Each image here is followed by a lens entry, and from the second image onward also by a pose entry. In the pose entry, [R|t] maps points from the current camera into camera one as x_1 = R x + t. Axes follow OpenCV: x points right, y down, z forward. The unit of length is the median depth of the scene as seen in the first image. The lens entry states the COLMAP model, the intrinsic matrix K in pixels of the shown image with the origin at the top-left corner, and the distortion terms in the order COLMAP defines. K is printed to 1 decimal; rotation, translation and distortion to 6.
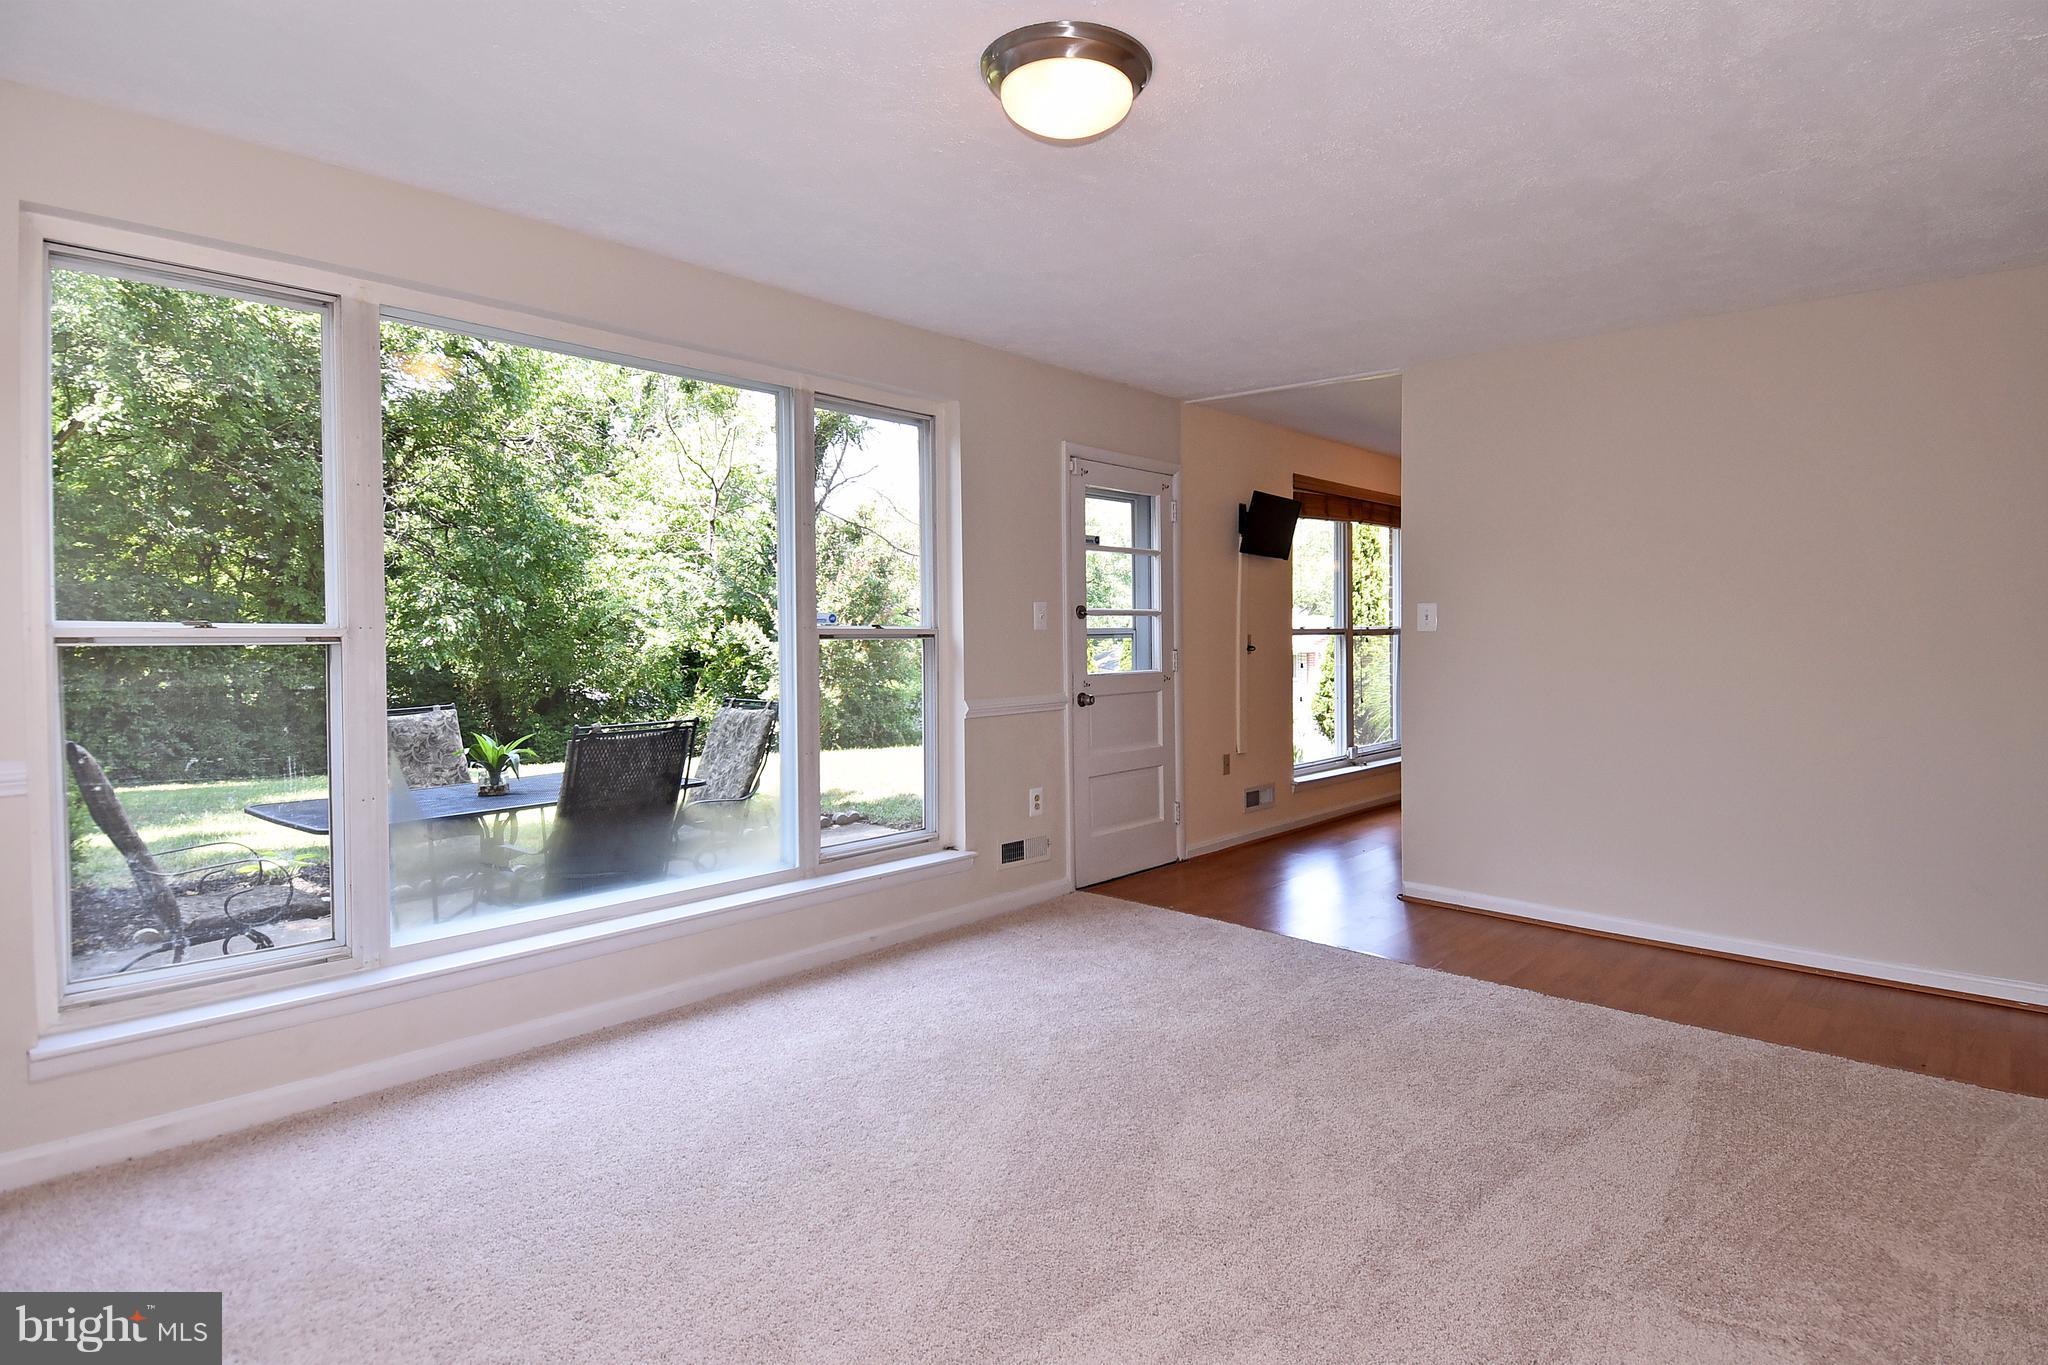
lens RADIAL K [[1078.4, 0, 1024.0], [0, 1078.4, 682.5], [0, 0, 1]] dist [0.048409, -0.048107]
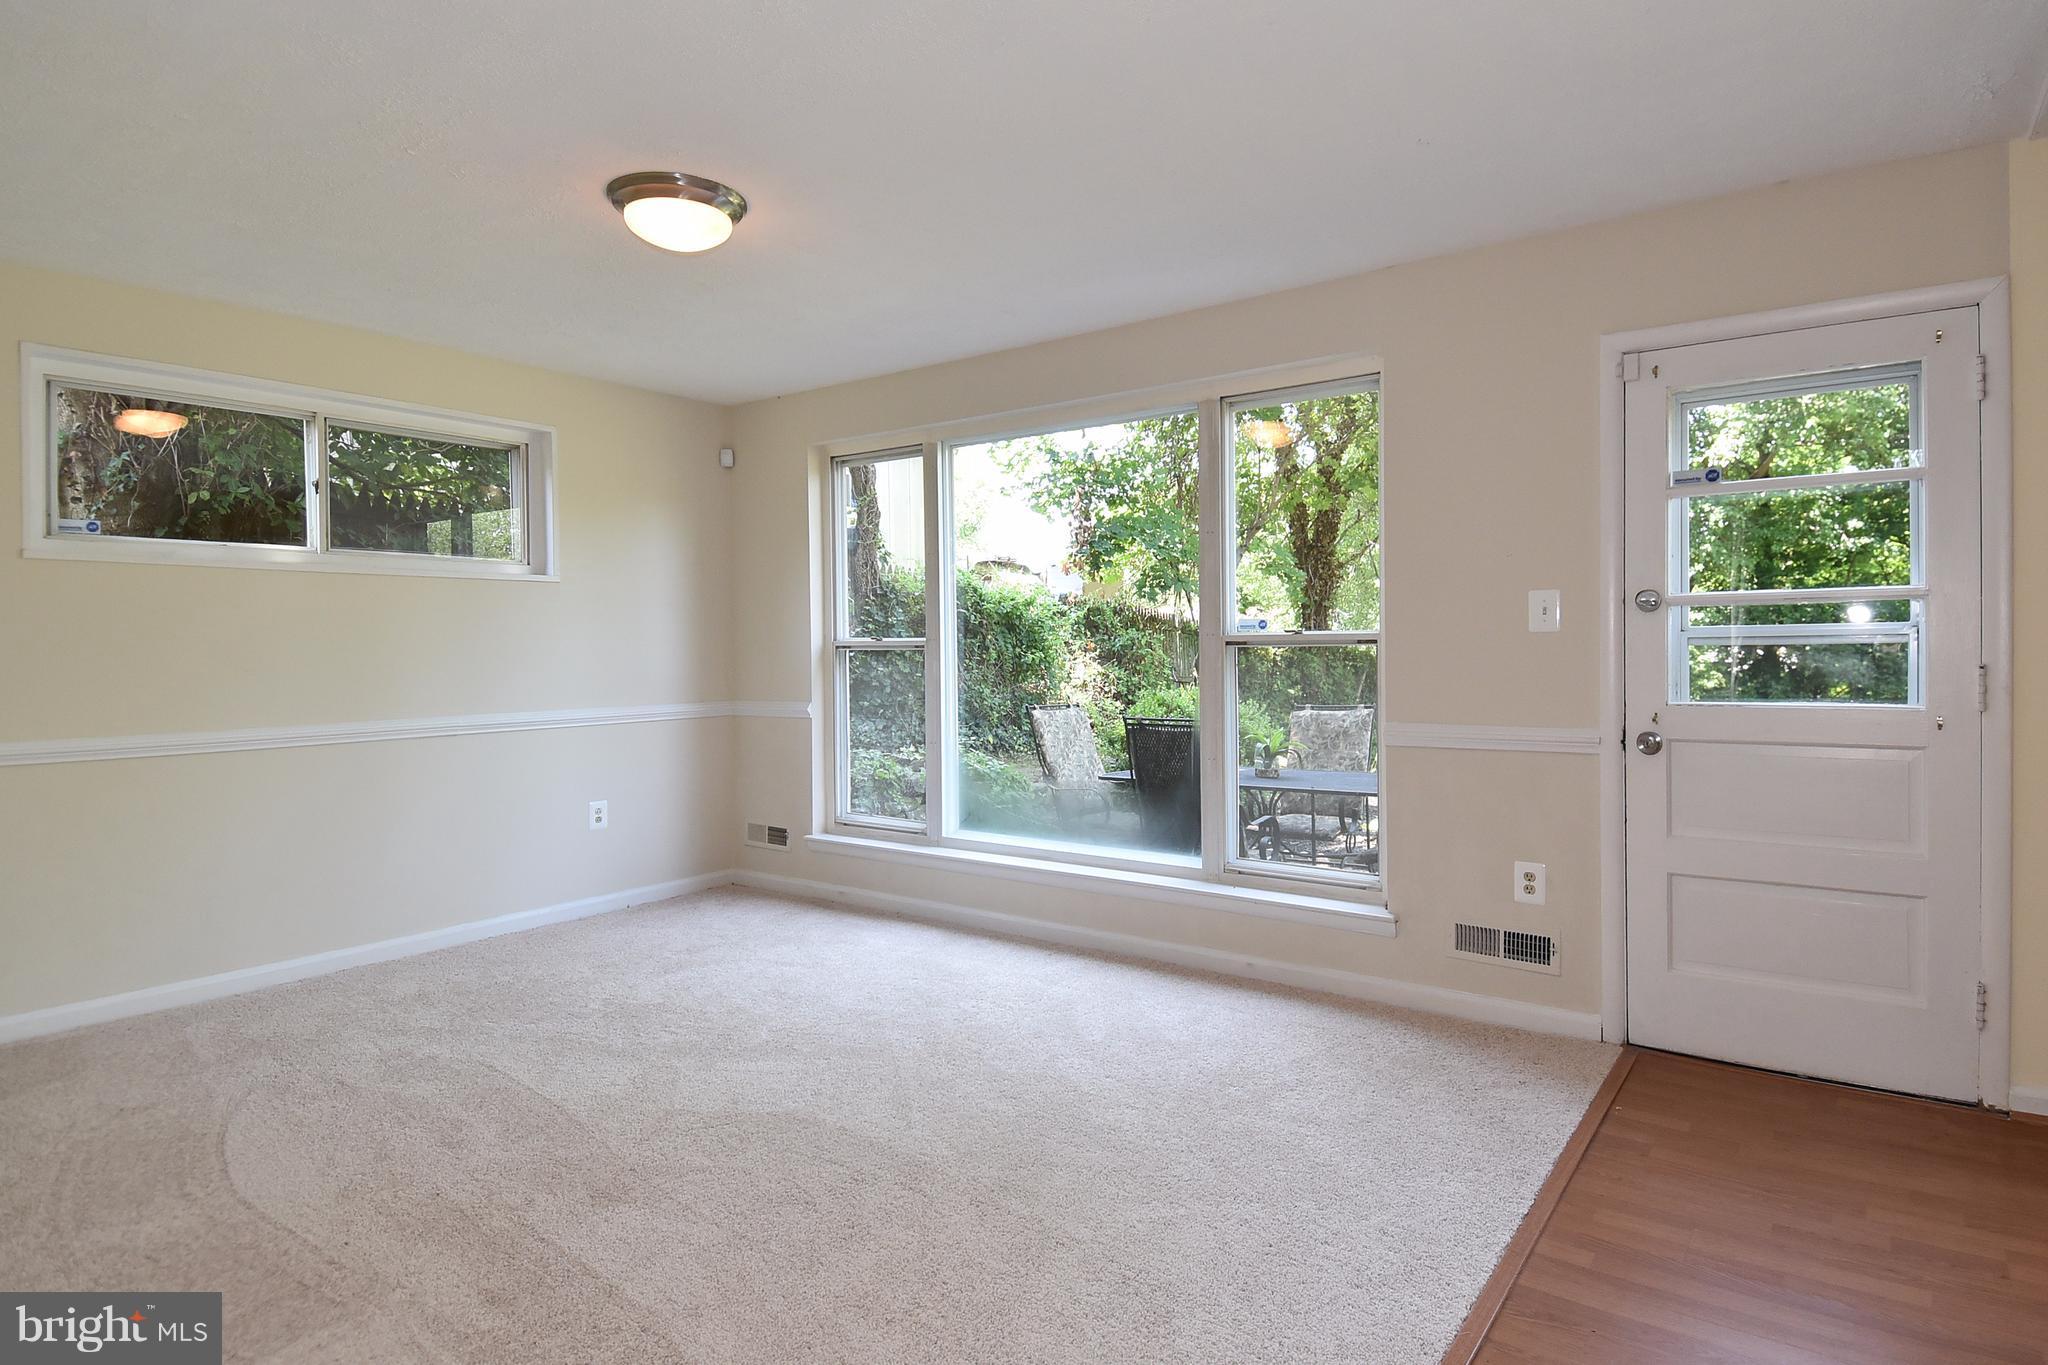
lens RADIAL K [[1104.6, 0, 1079.1], [0, 1104.6, 677.8], [0, 0, 1]] dist [0.073394, -0.051196]
pose [[0.116938, 0.024805, -0.992829, 0.678183], [-0.040694, 0.998968, 0.020166, -0.021613], [0.992305, 0.038044, 0.117826, 0.628710]]
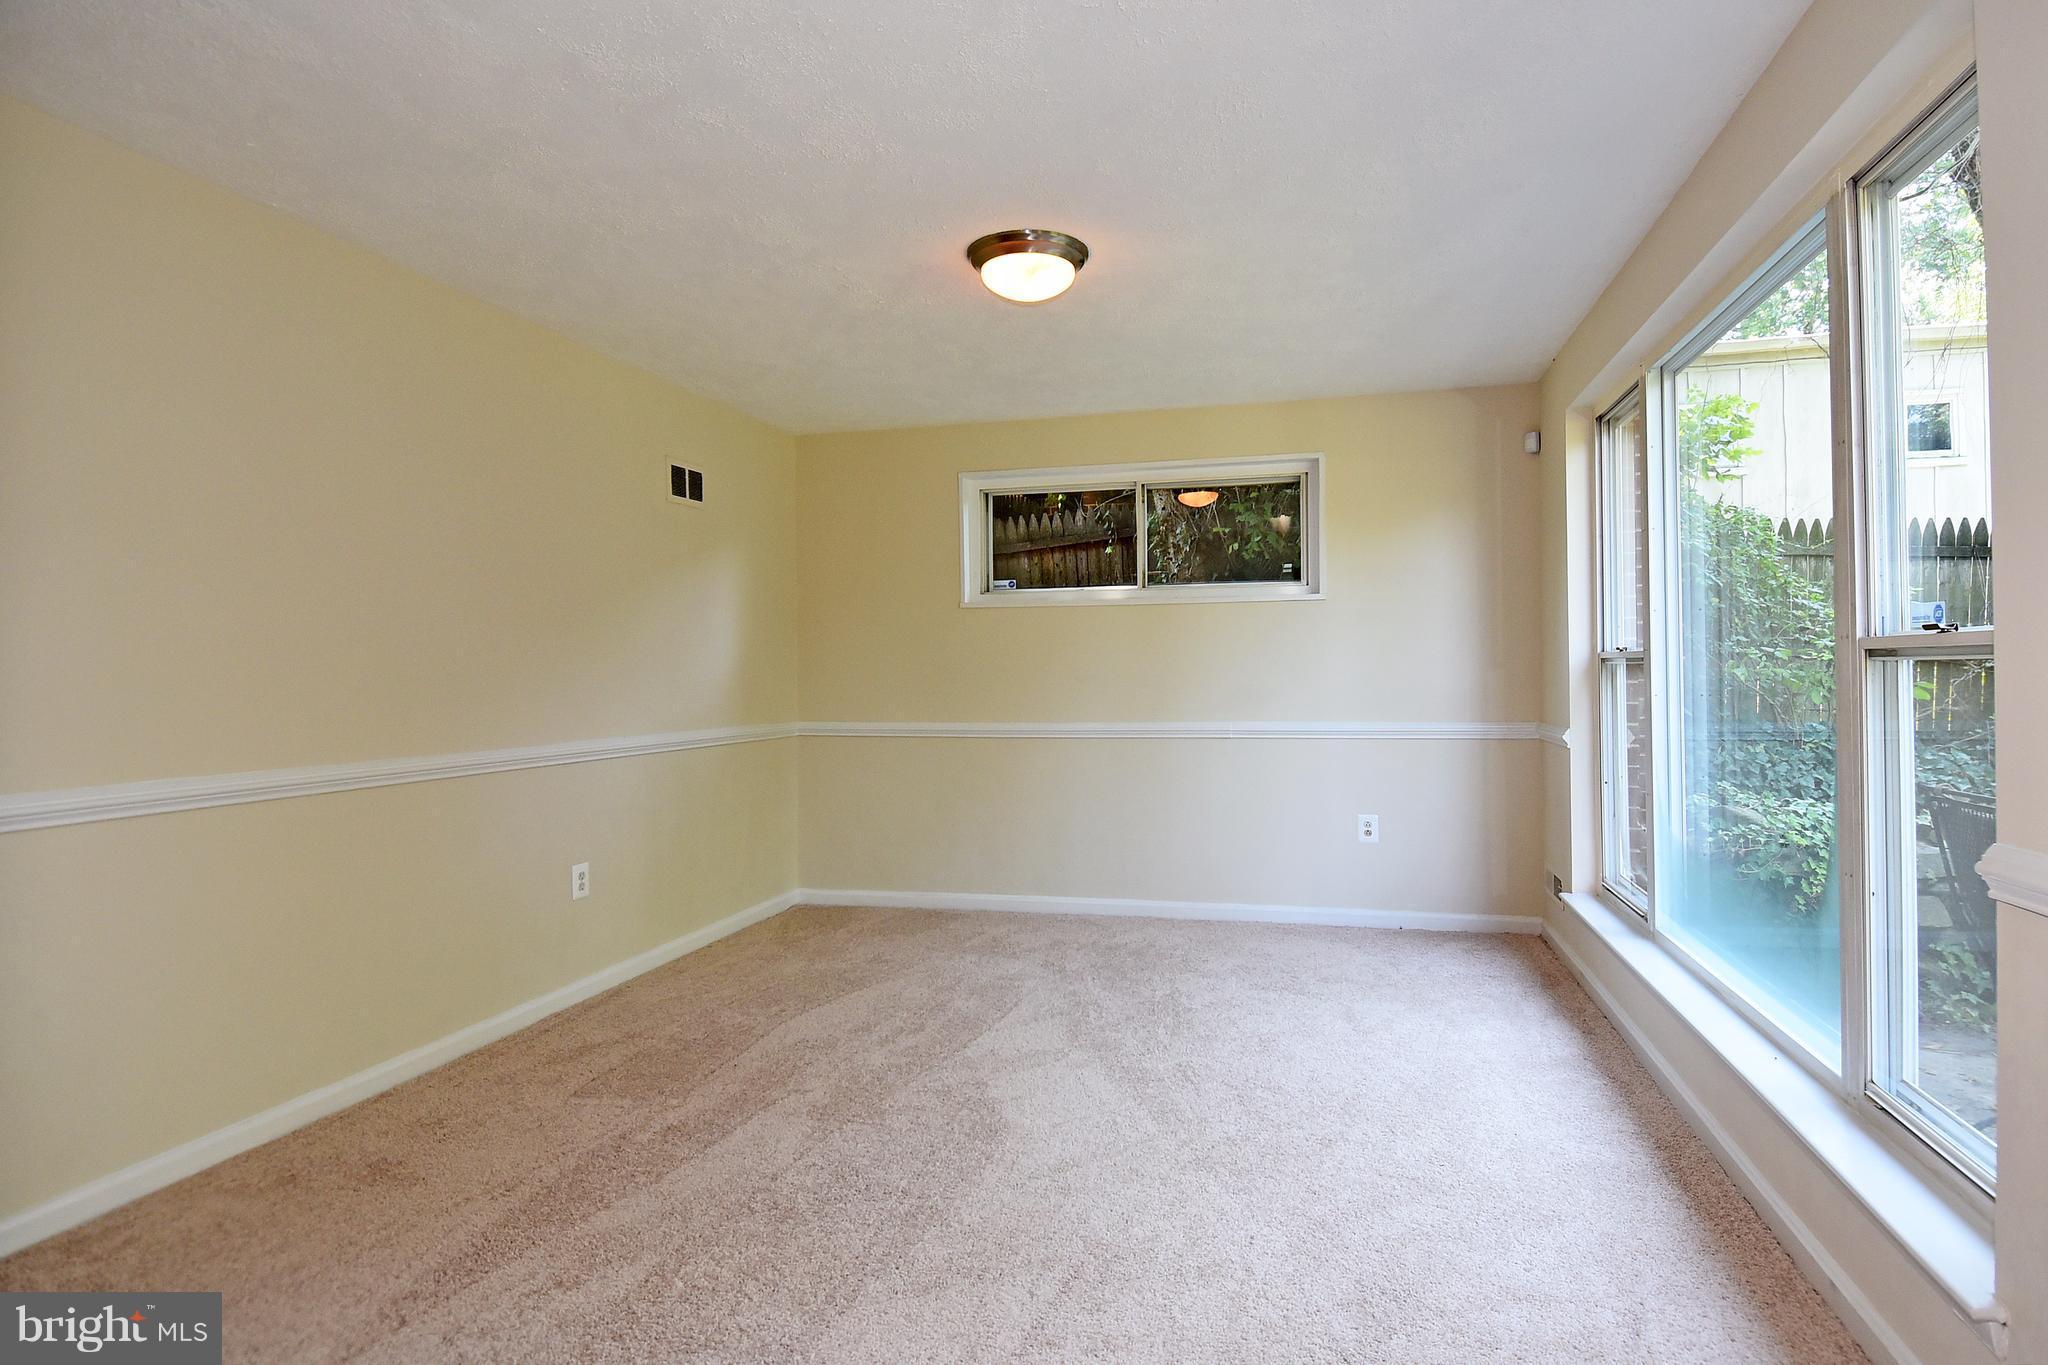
lens RADIAL K [[1104.6, 0, 1079.1], [0, 1104.6, 677.8], [0, 0, 1]] dist [0.073394, -0.051196]
pose [[-0.878462, 0.010454, -0.477698, 0.319408], [-0.015593, 0.998601, 0.050529, -0.043965], [0.477558, 0.051836, -0.877070, 1.095456]]
